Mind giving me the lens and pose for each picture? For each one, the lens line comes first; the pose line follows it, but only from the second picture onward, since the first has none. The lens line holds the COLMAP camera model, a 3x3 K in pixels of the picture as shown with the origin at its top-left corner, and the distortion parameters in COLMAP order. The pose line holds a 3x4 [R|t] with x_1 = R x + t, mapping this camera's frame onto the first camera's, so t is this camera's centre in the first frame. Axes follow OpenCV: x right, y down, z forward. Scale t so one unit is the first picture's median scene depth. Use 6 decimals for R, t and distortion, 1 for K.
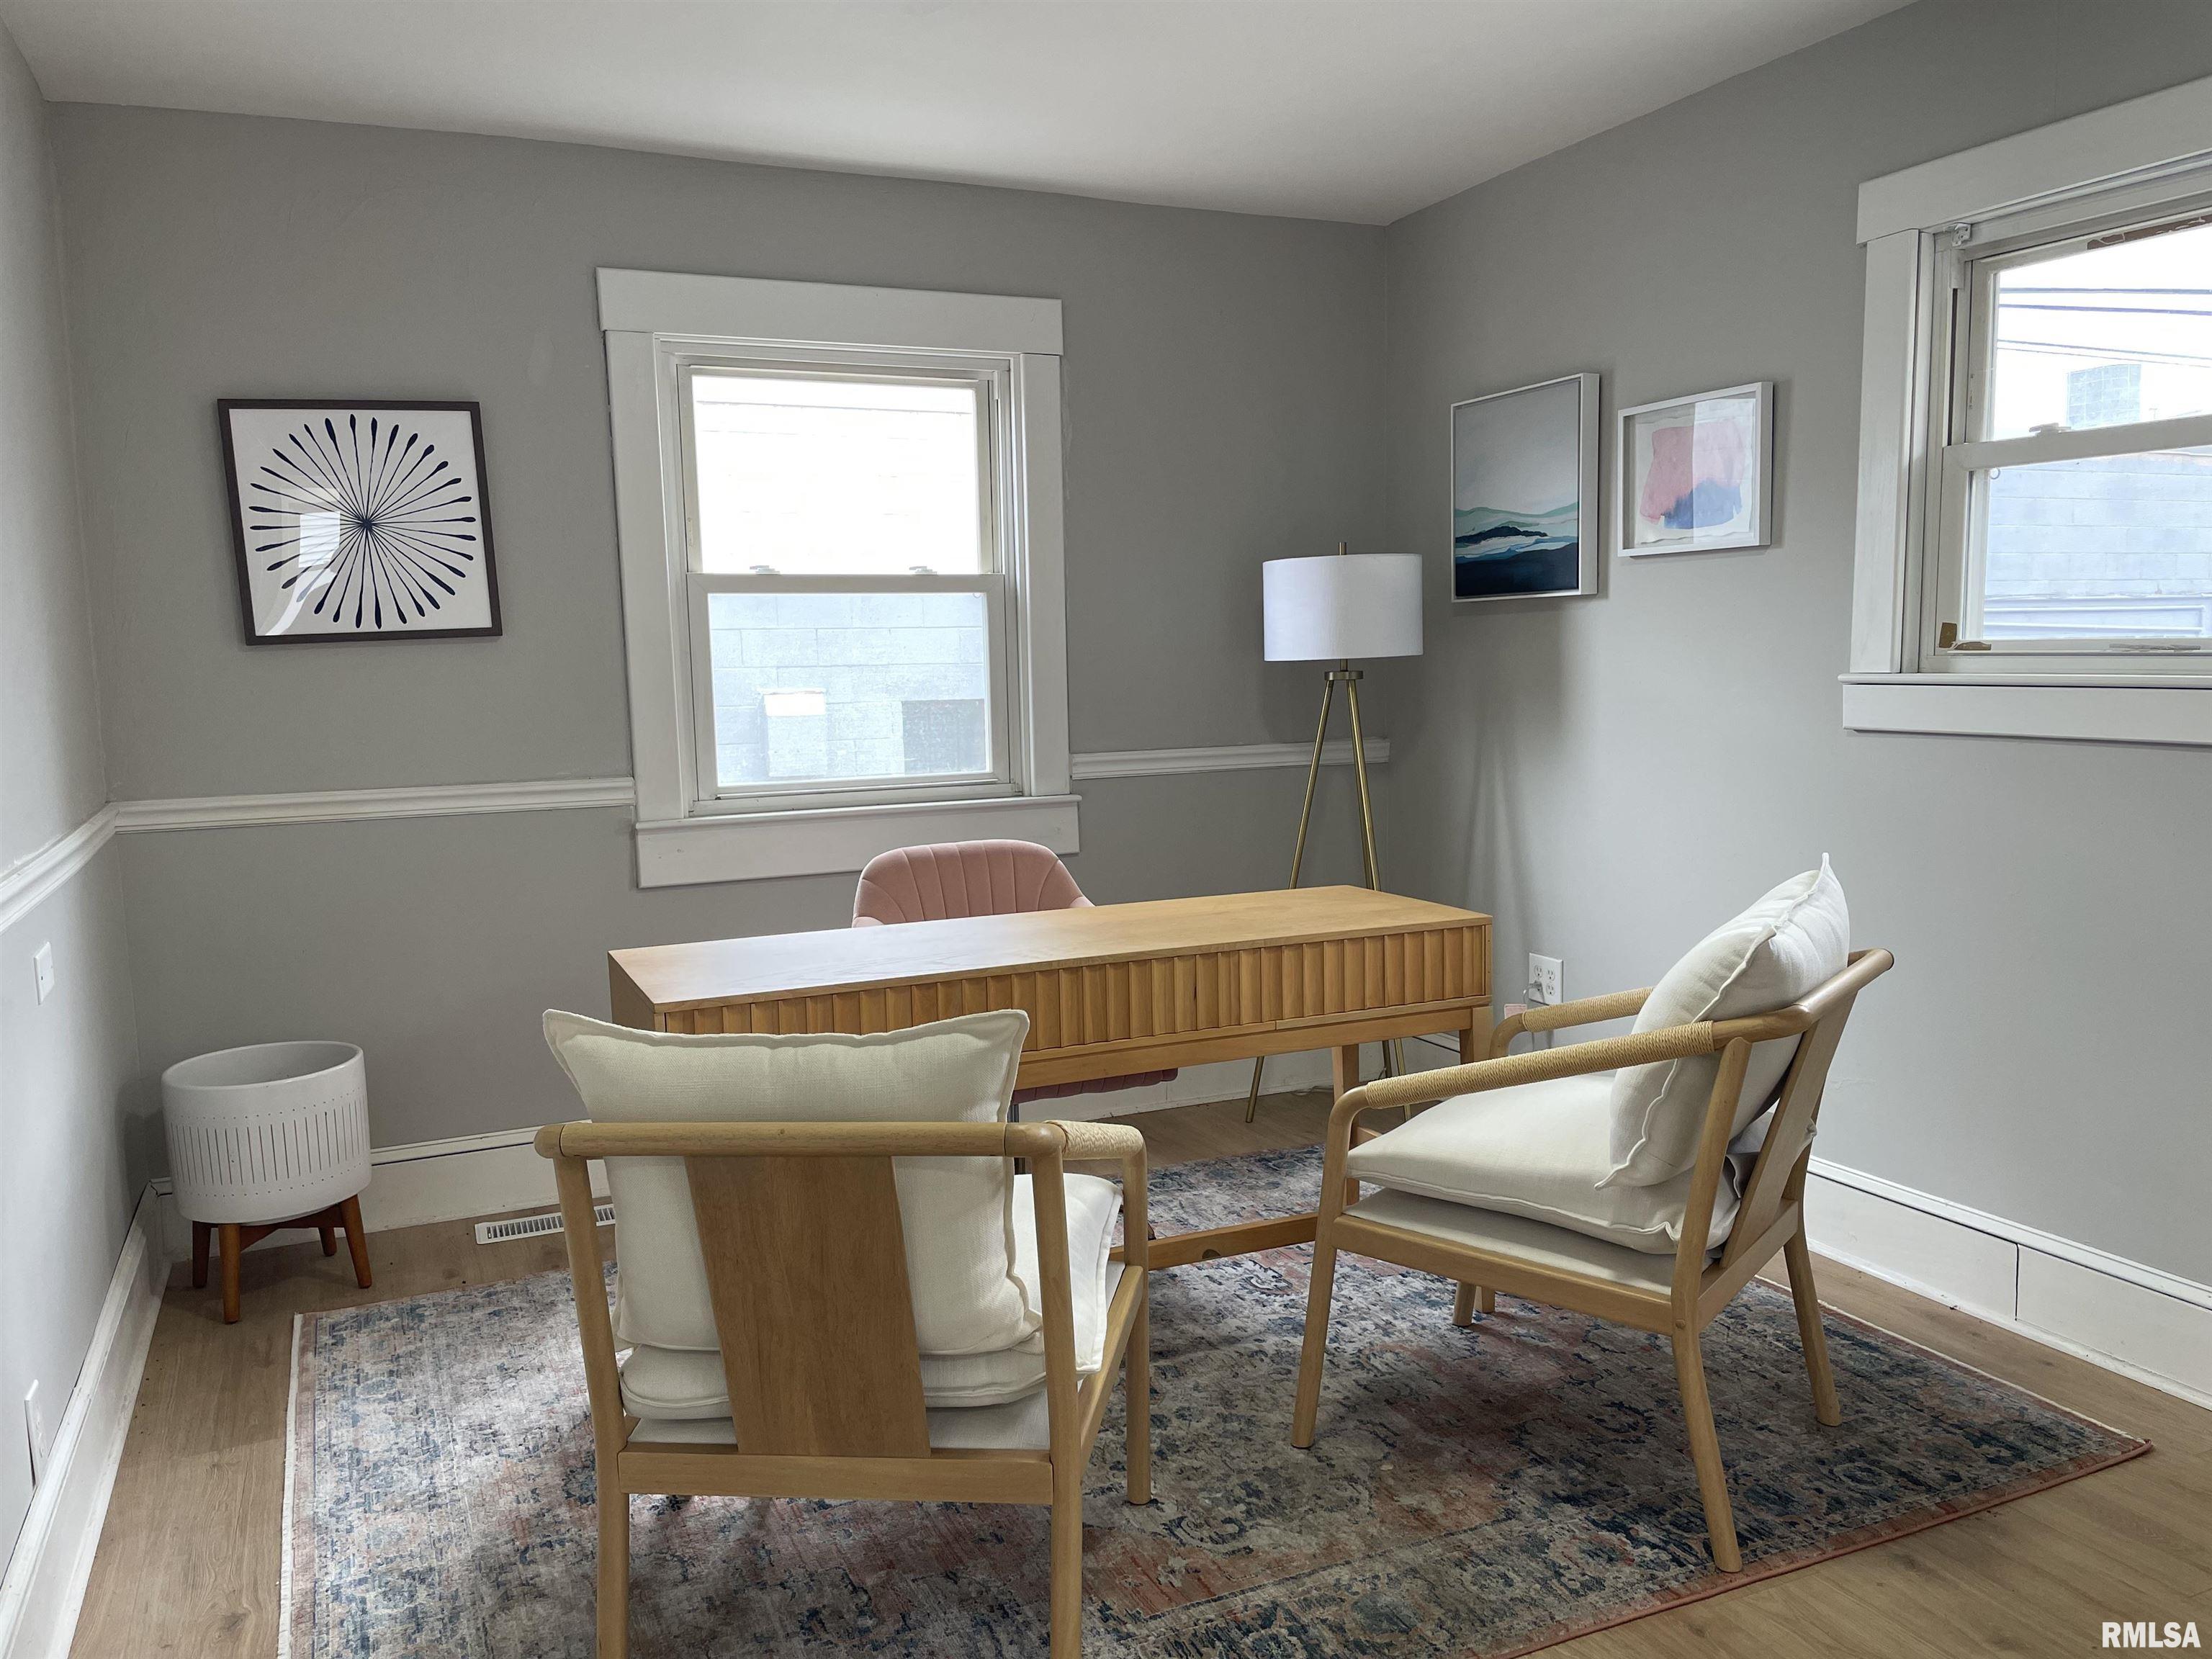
lens RADIAL K [[1666.2, 0, 1111.0], [0, 1666.2, 823.7], [0, 0, 1]] dist [0.096210, -0.137063]
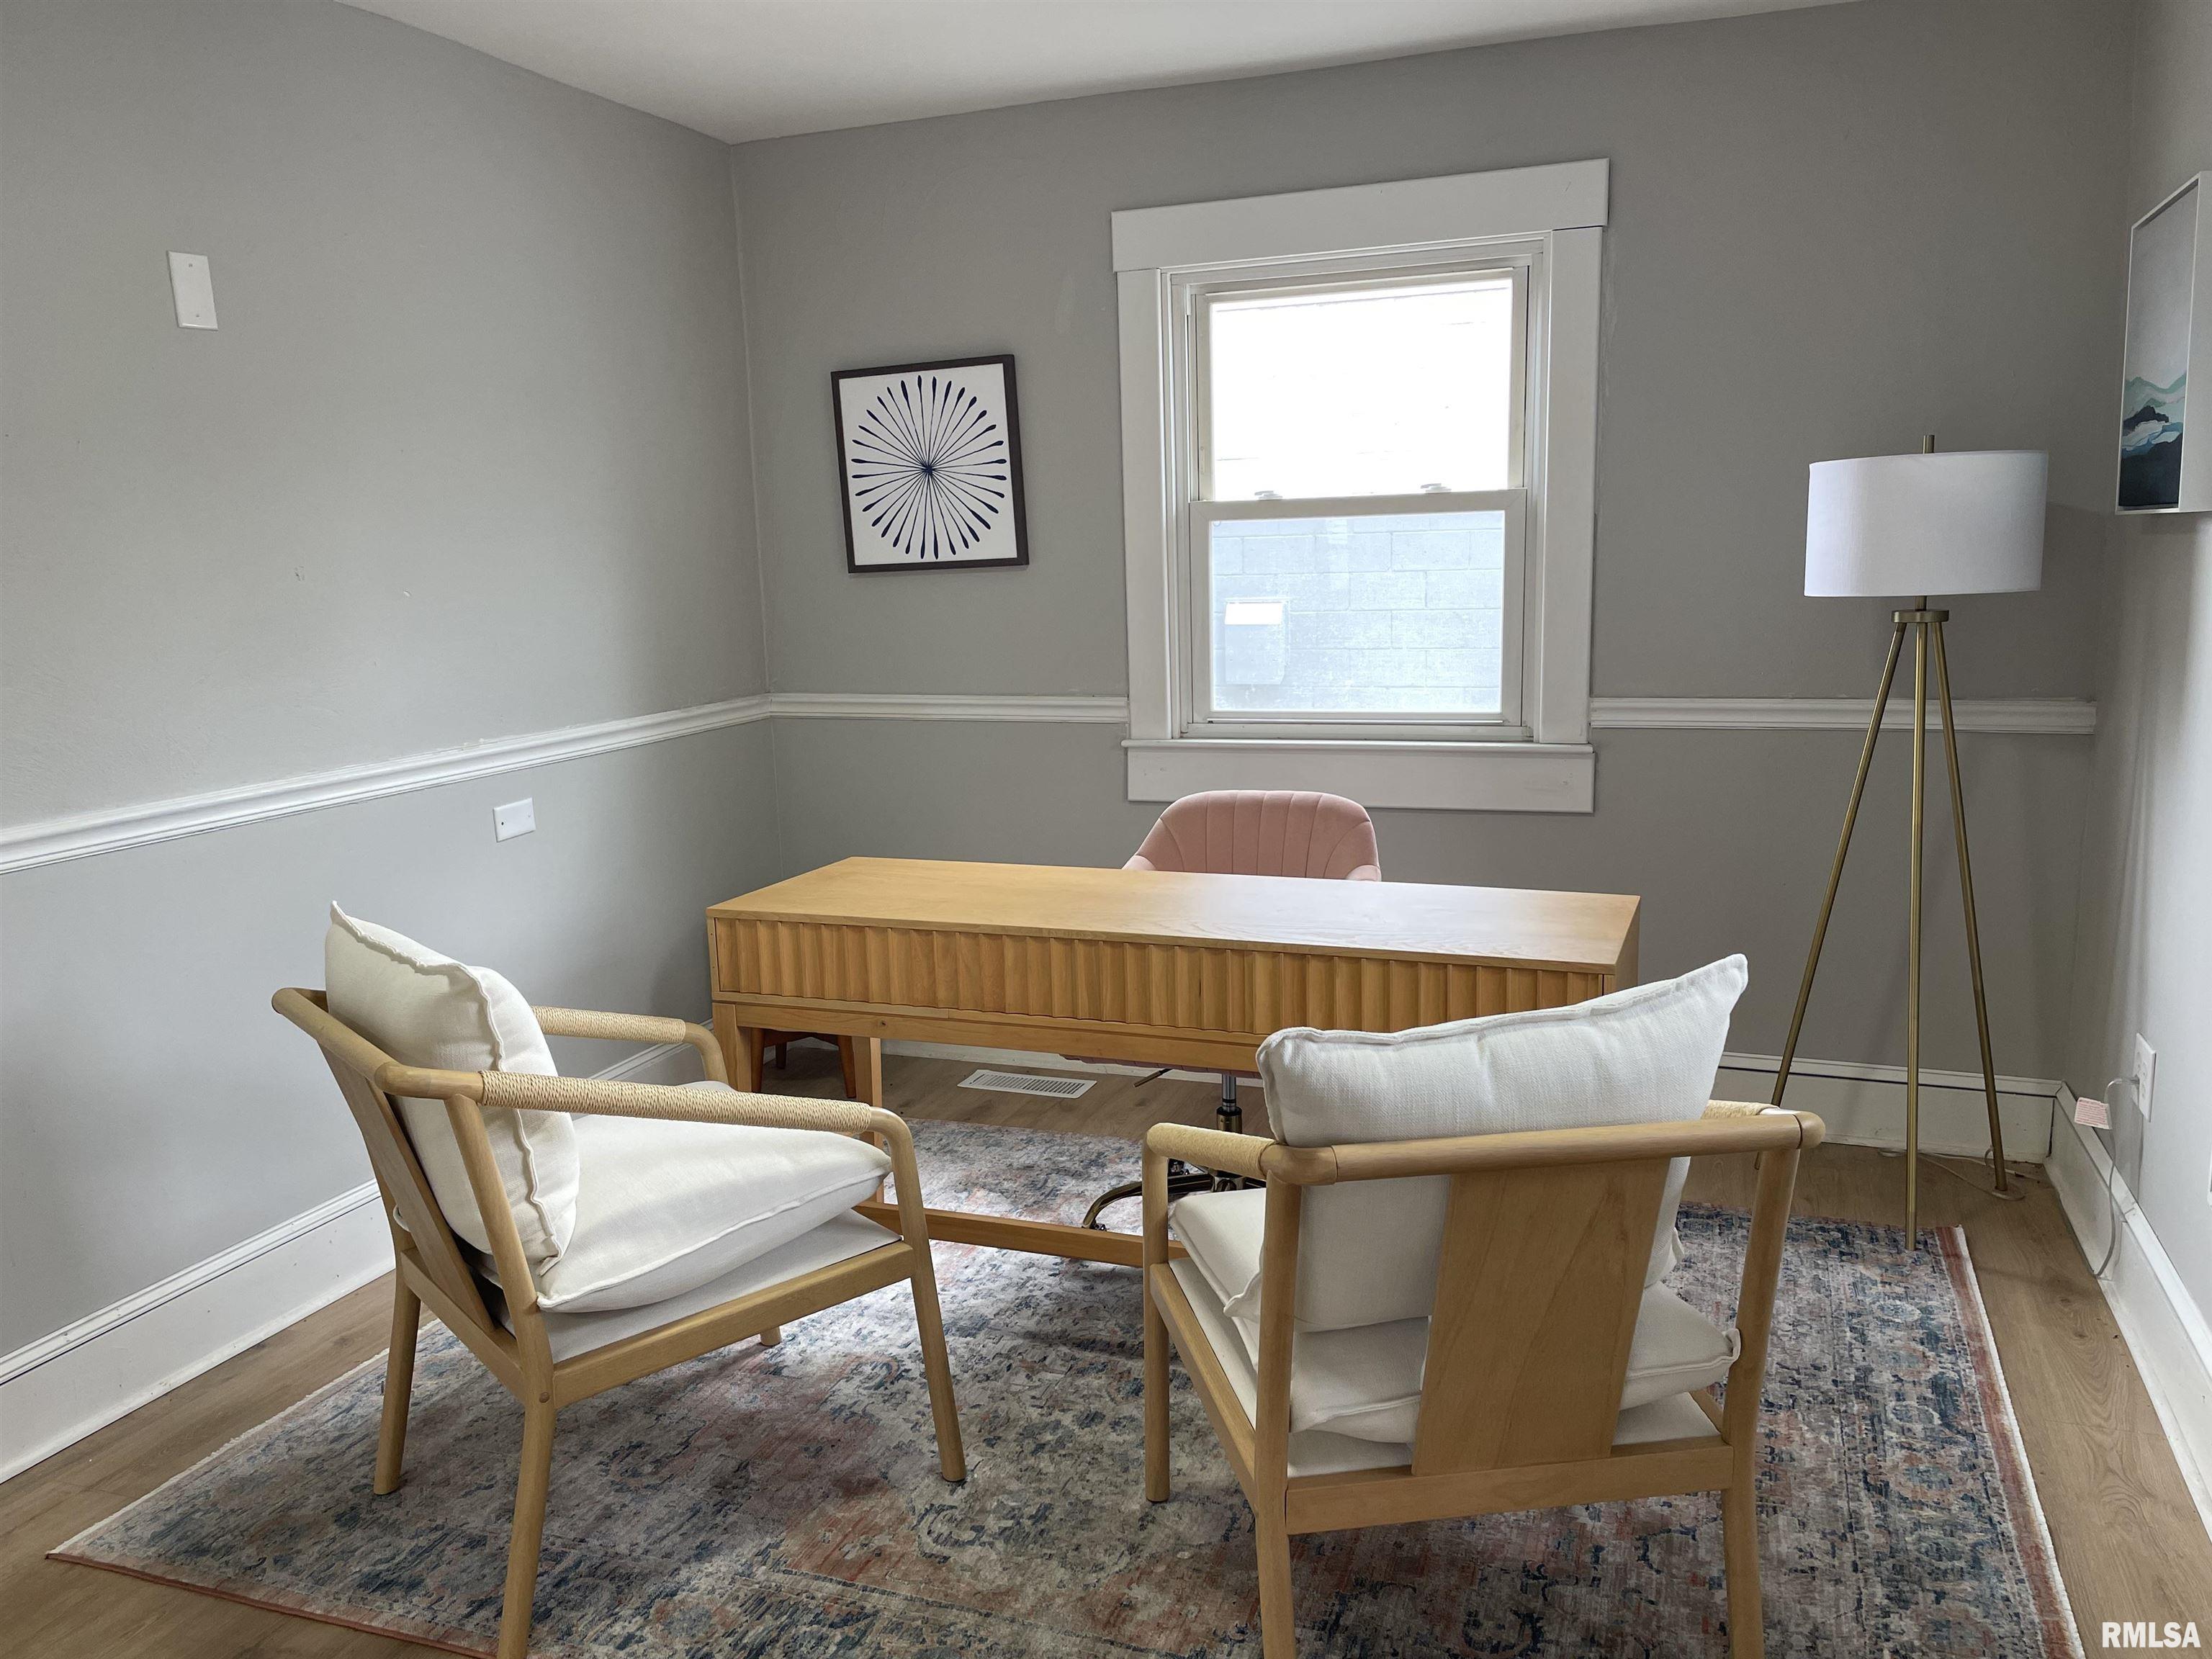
lens RADIAL K [[1666.2, 0, 1111.0], [0, 1666.2, 823.7], [0, 0, 1]] dist [0.096210, -0.137063]
pose [[0.715995, 0.117013, -0.688228, 0.457224], [-0.065669, 0.992770, 0.100473, -0.054594], [0.695009, -0.026743, 0.718503, 0.229493]]
